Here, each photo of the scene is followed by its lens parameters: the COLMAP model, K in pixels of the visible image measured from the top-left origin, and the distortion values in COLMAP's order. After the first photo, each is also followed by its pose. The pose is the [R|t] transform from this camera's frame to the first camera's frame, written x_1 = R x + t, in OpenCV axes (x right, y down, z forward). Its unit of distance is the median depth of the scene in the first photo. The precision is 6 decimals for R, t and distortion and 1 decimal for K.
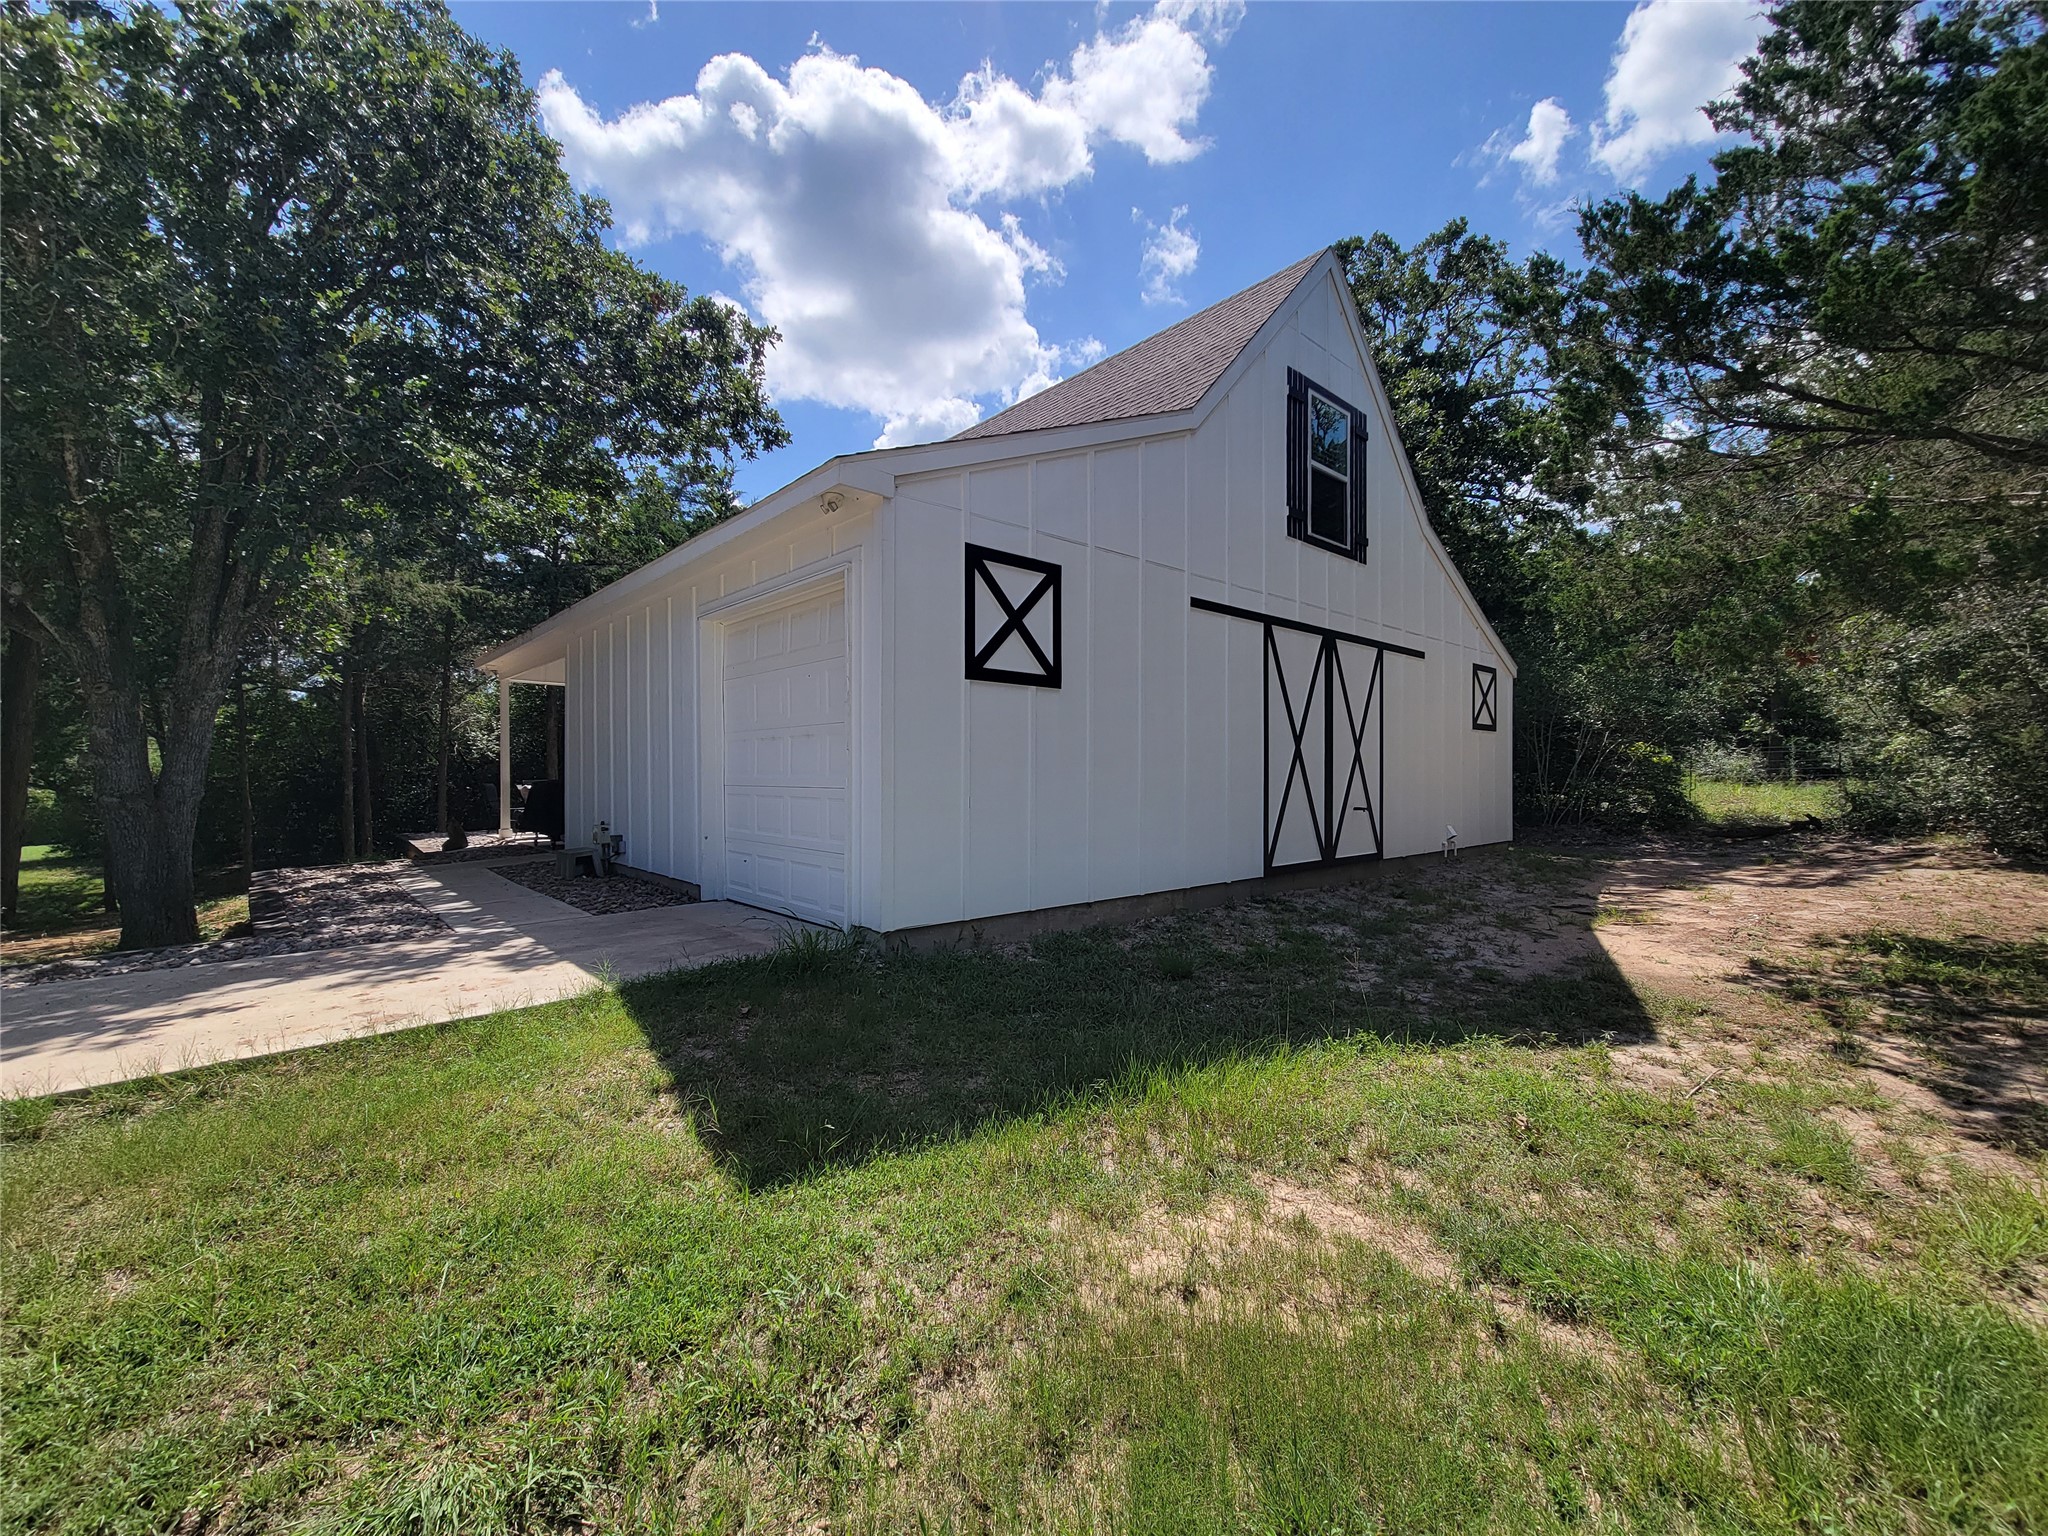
lens RADIAL K [[862.0, 0, 1035.6], [0, 862.0, 773.6], [0, 0, 1]] dist [-0.000021, -0.002554]
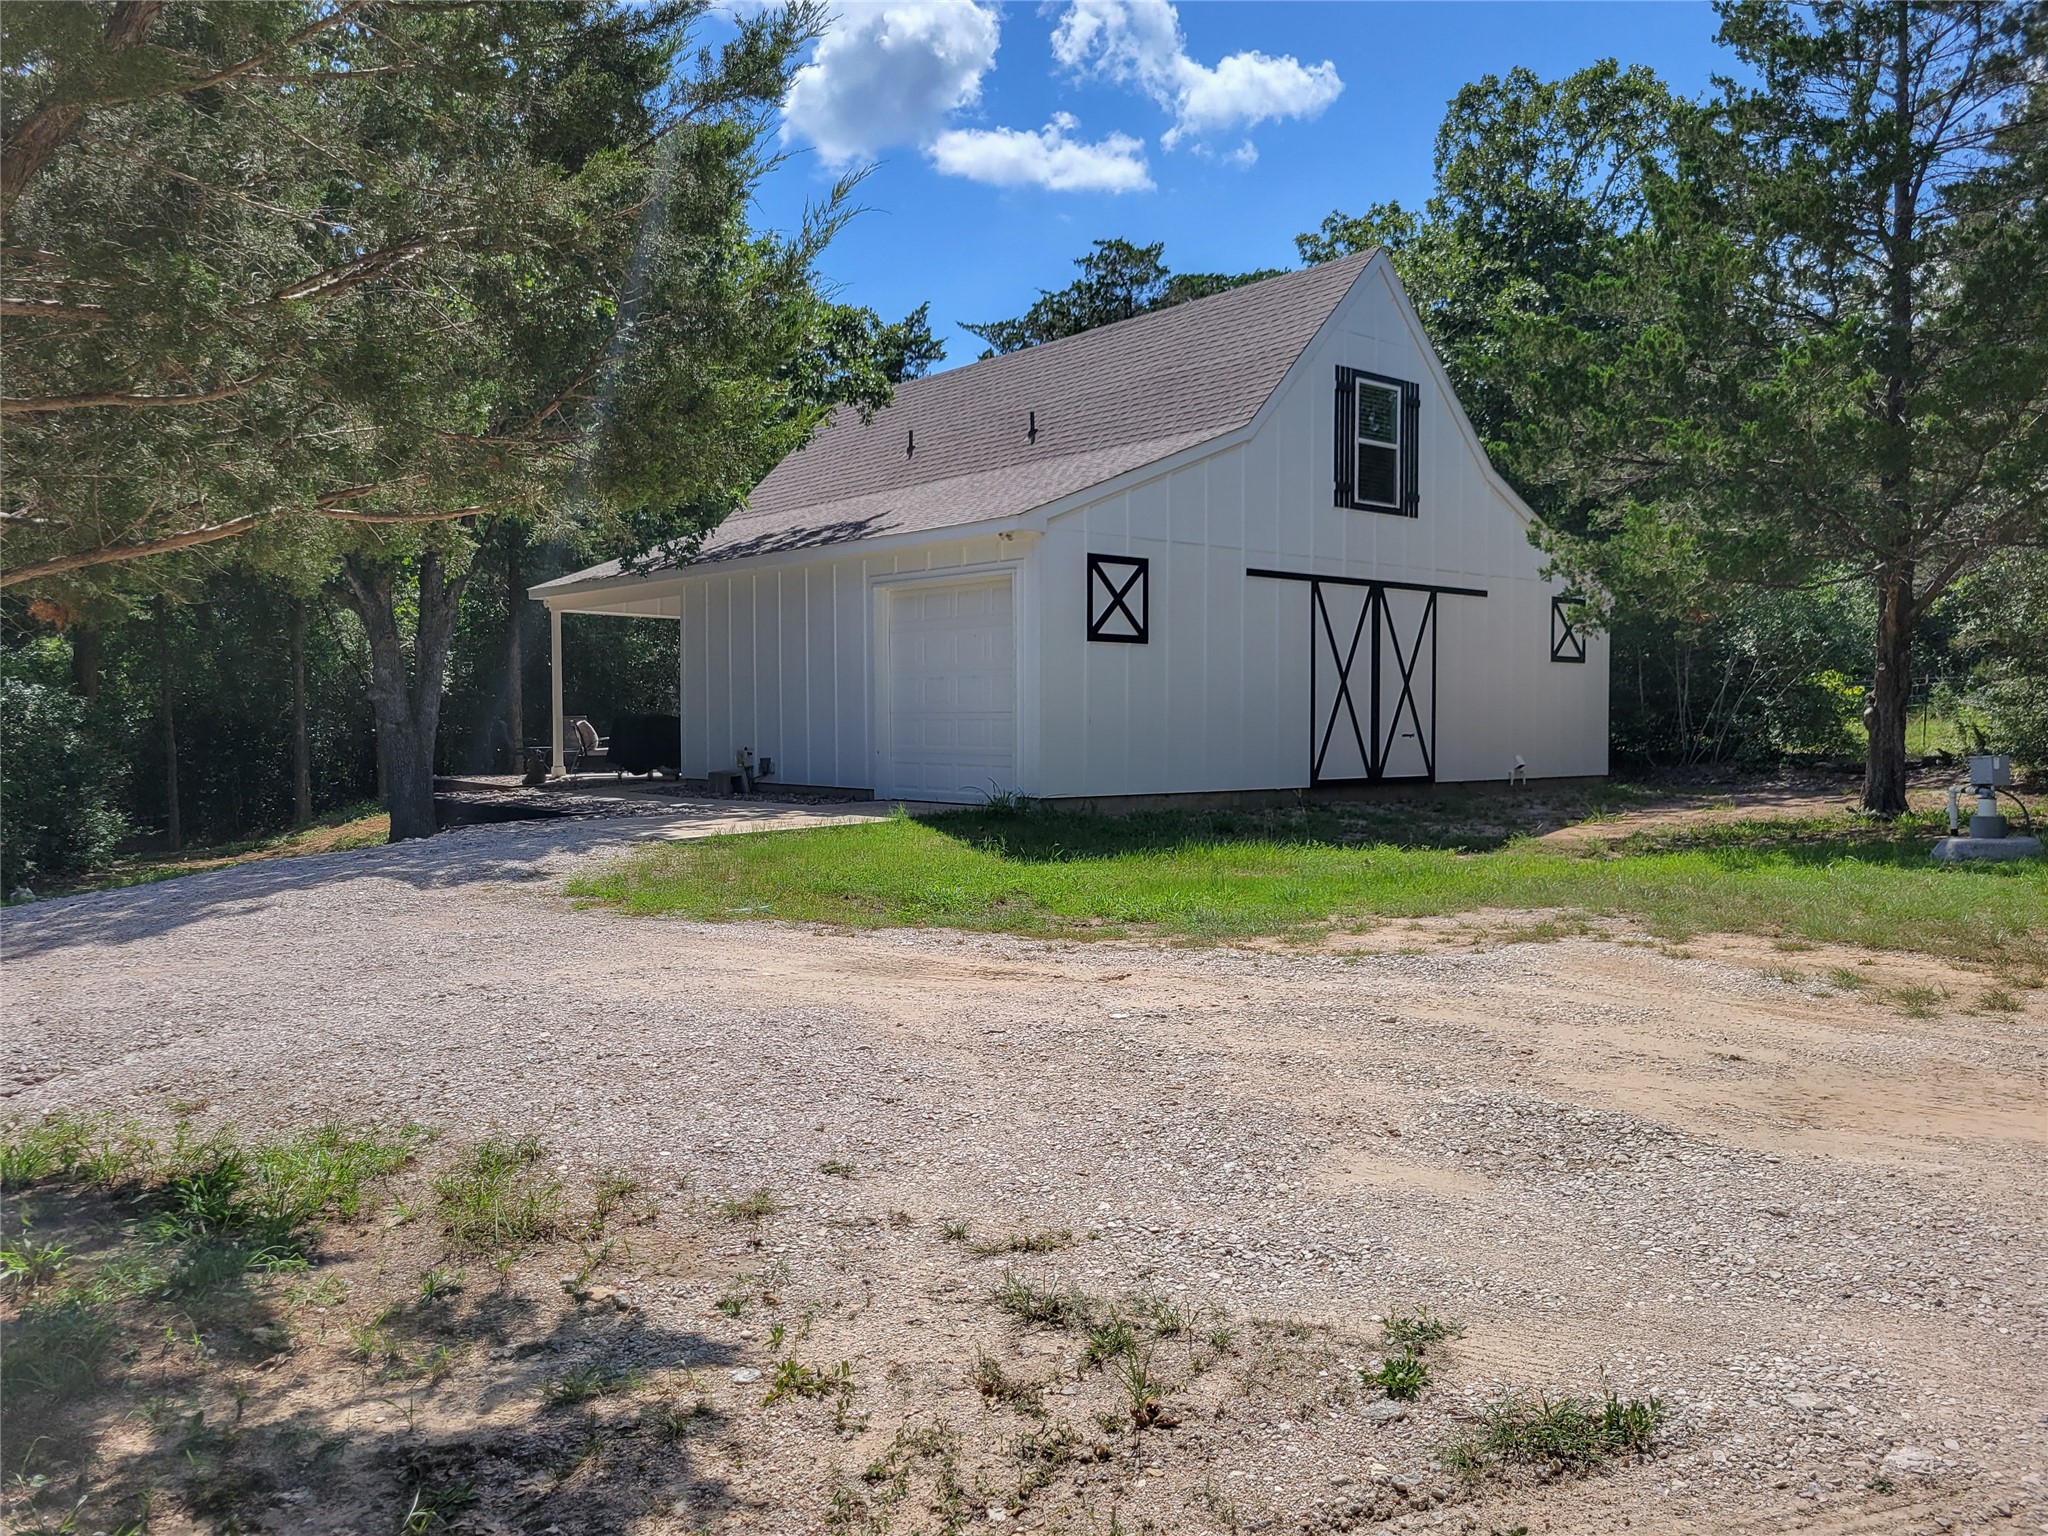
lens RADIAL K [[1525.4, 0, 1024.0], [0, 1525.4, 768.0], [0, 0, 1]] dist [0.037234, 0.000606]
pose [[0.999298, -0.000105, -0.037468, -0.059340], [0.001319, 0.999475, 0.032388, 0.019262], [0.037445, -0.032414, 0.998773, -1.127190]]
